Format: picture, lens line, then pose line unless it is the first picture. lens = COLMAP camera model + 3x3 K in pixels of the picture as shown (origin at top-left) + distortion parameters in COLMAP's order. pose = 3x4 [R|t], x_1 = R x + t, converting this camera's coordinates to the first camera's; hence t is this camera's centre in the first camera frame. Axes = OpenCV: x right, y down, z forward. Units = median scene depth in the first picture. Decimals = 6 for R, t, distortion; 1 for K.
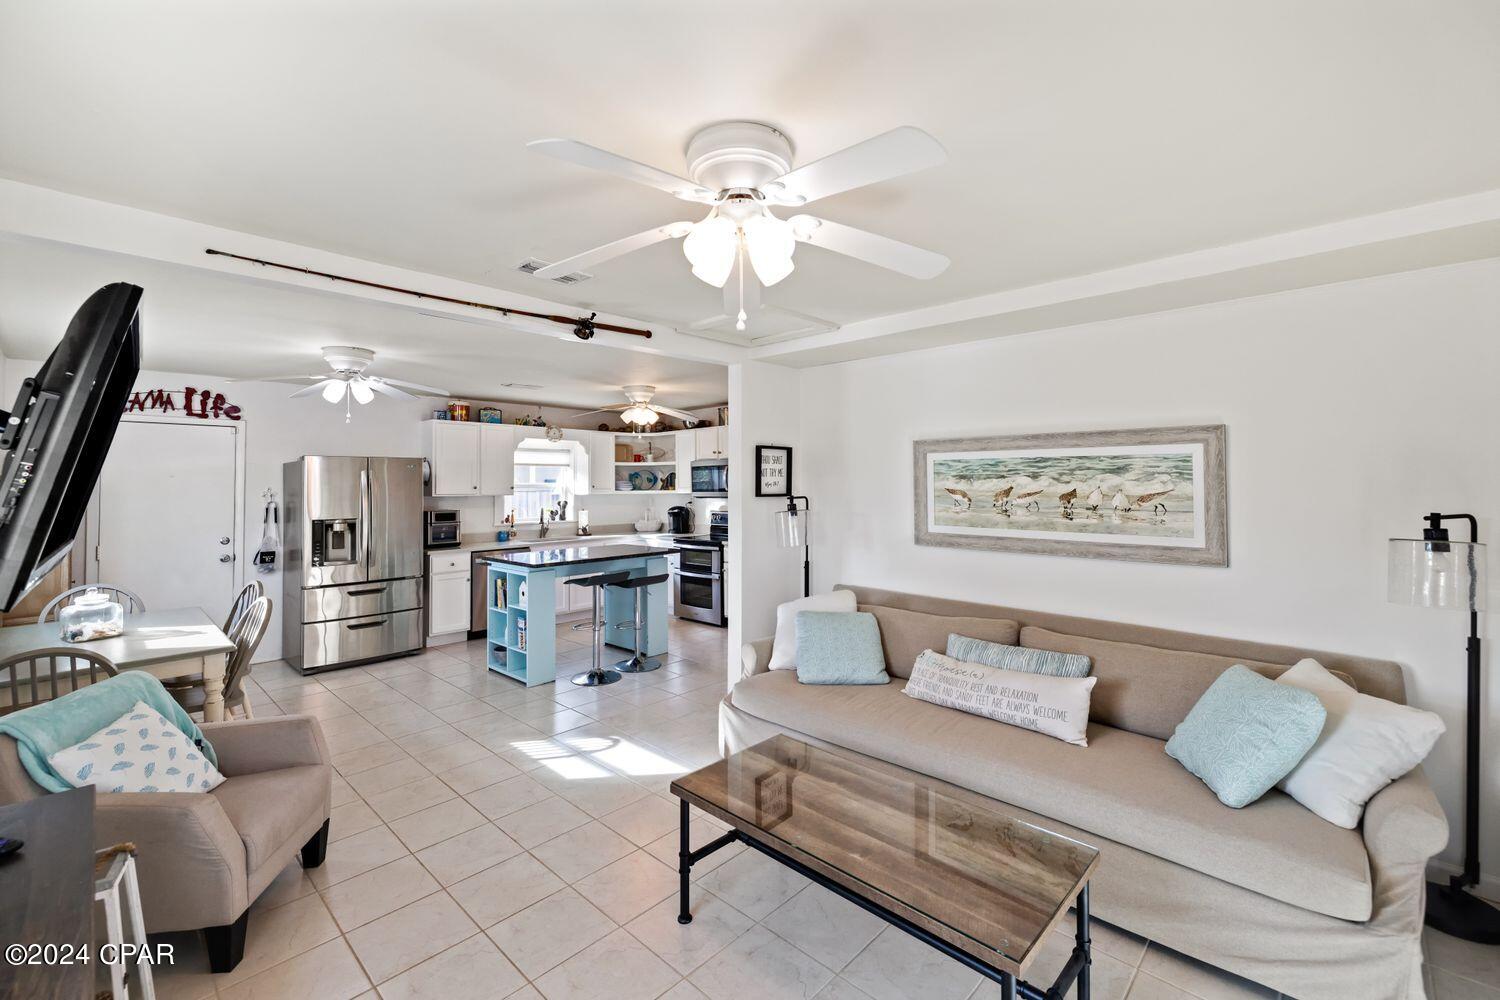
lens RADIAL K [[621.5, 0, 752.2], [0, 621.5, 473.4], [0, 0, 1]] dist [0.001179, -0.000379]
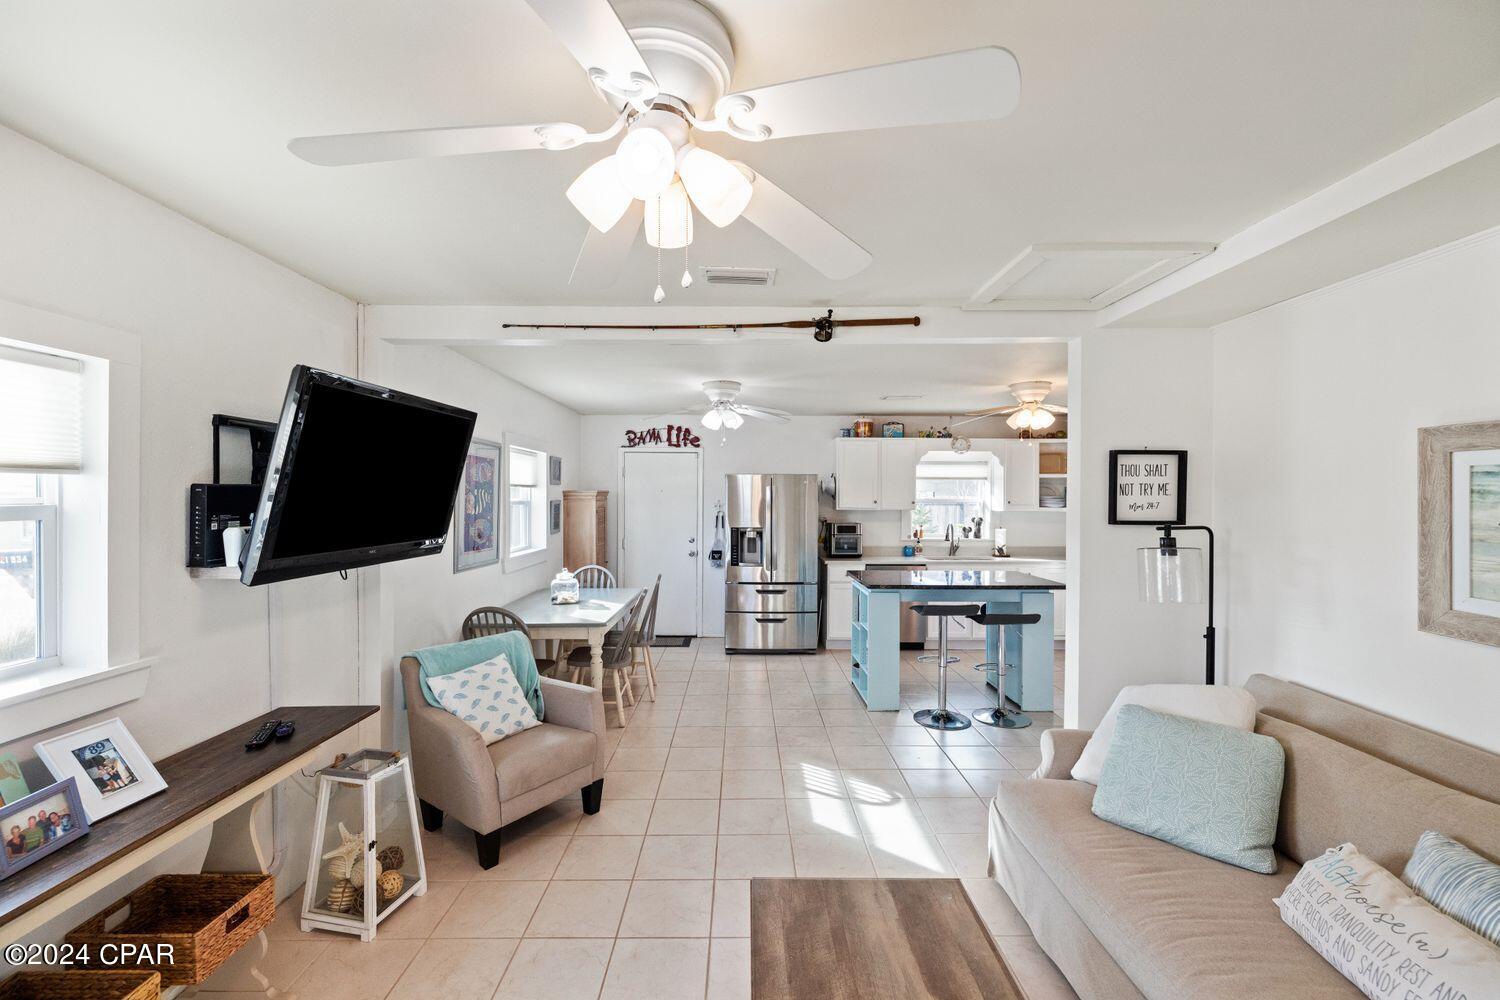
lens RADIAL K [[621.5, 0, 751.9], [0, 621.5, 497.5], [0, 0, 1]] dist [0.001179, -0.000379]
pose [[0.696261, 0.010672, -0.717709, 0.250828], [0.004094, 0.999814, 0.018839, -0.007693], [0.717777, -0.016055, 0.696088, 0.251034]]
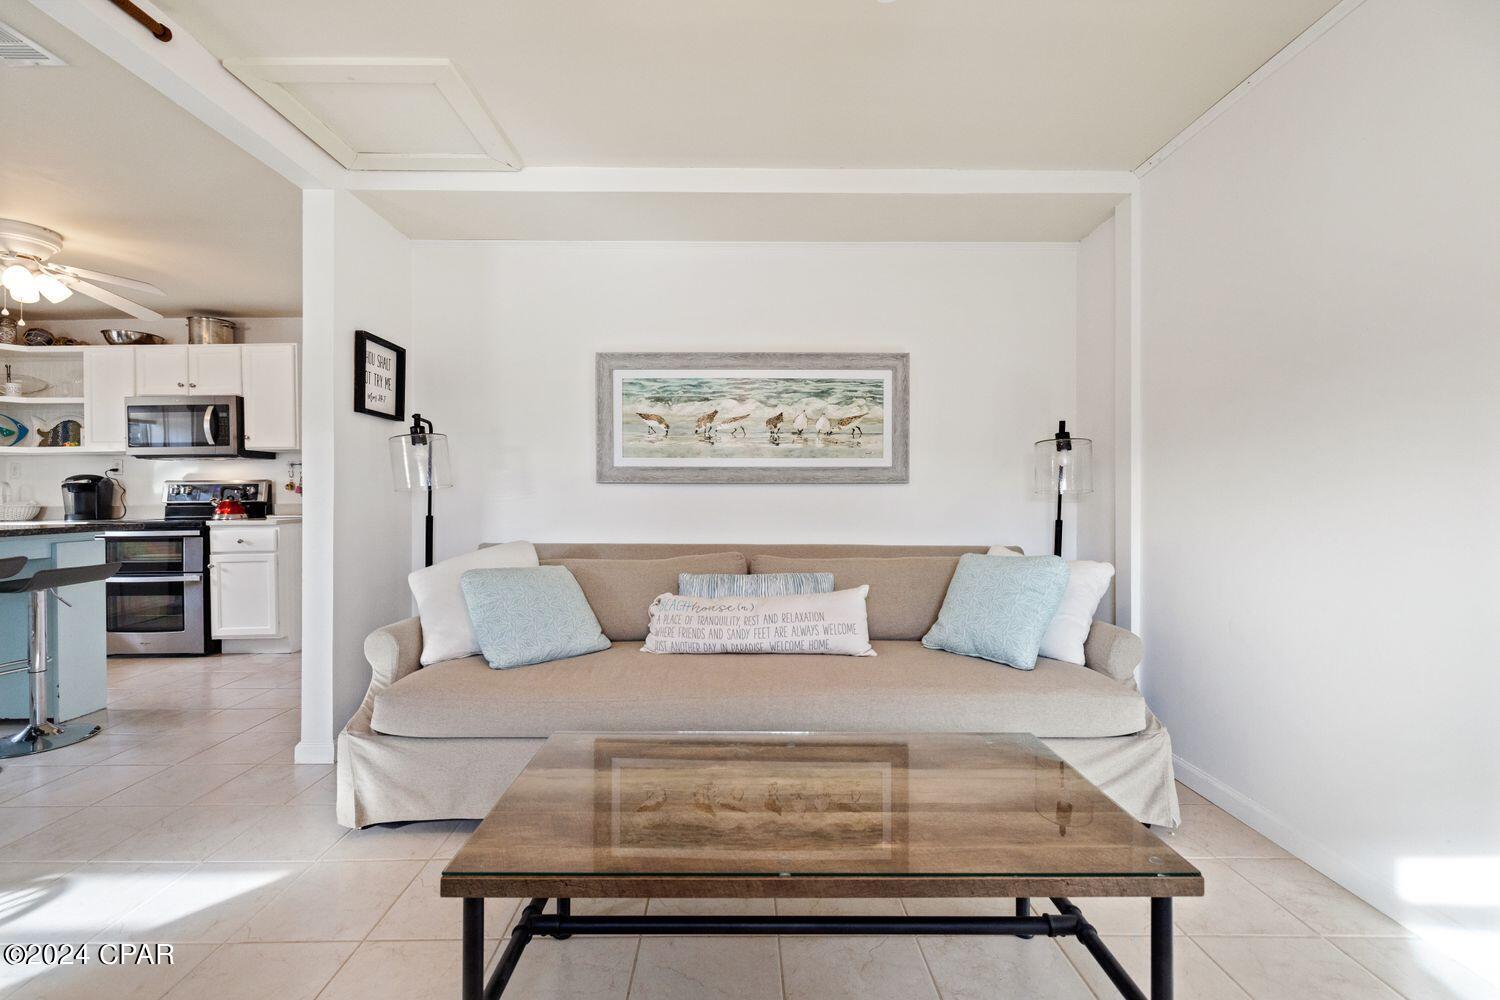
lens RADIAL K [[621.5, 0, 739.6], [0, 621.5, 494.2], [0, 0, 1]] dist [0.001179, -0.000379]
pose [[0.726284, 0.001158, 0.687394, -0.159648], [-0.012966, 0.999844, 0.012015, 0.119899], [-0.687273, -0.017639, 0.726185, 0.297146]]
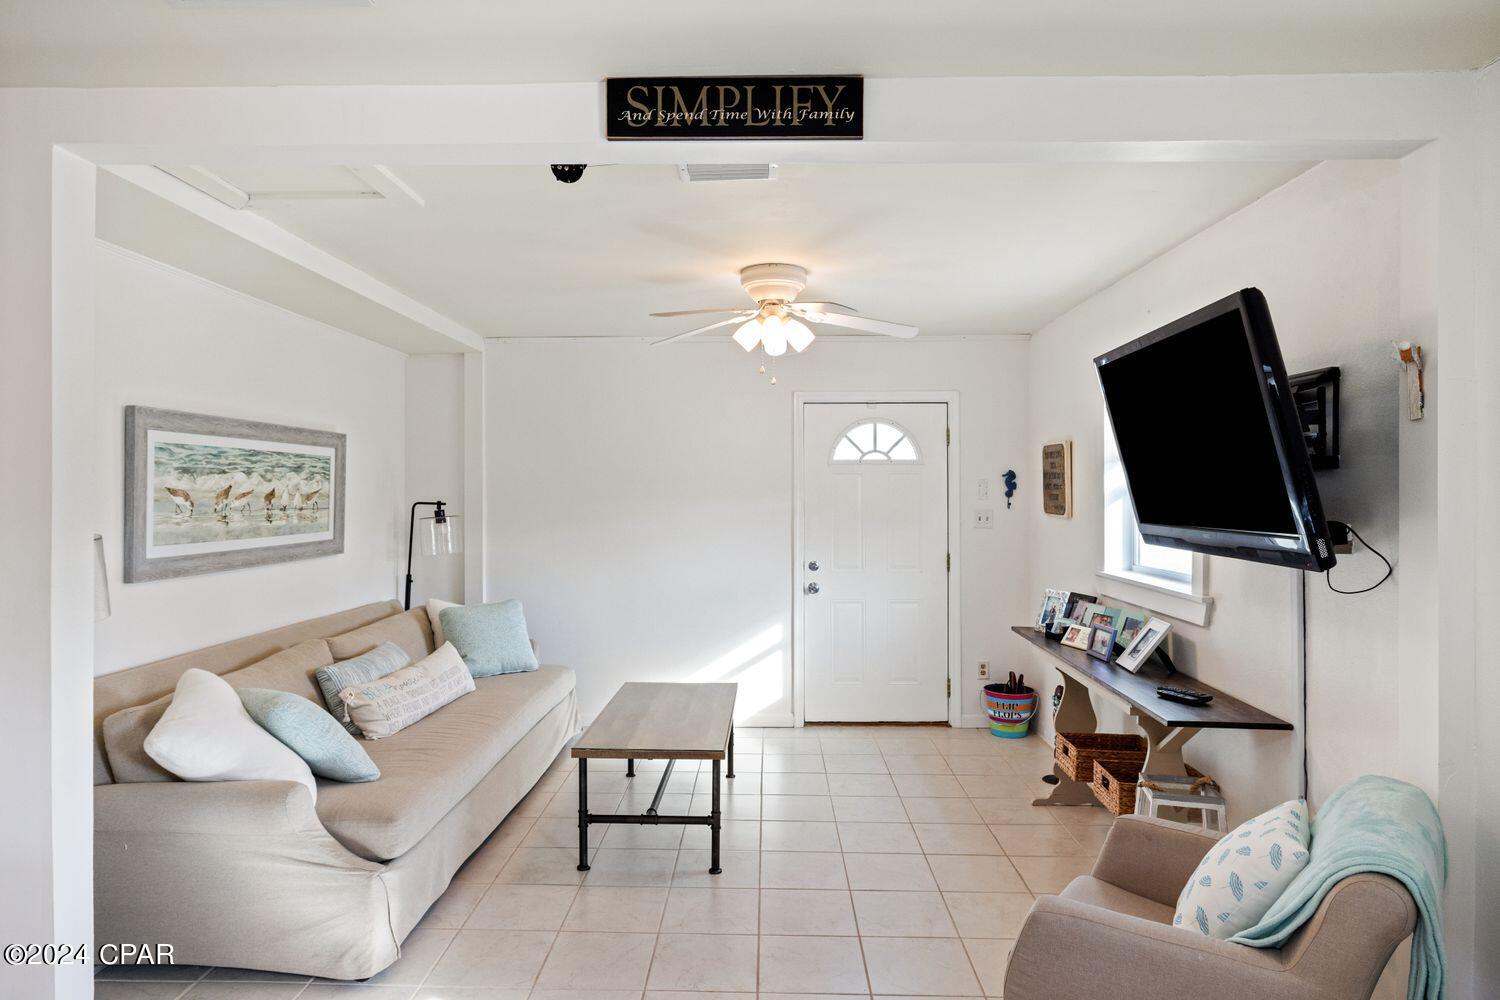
lens RADIAL K [[872.9, 0, 740.6], [0, 872.9, 485.6], [0, 0, 1]] dist [-0.029926, -0.000221]
pose [[-0.660404, 0.005491, 0.750890, -0.741119], [-0.012456, 0.999756, -0.018266, 0.030893], [-0.750807, -0.021416, -0.660174, 1.131319]]
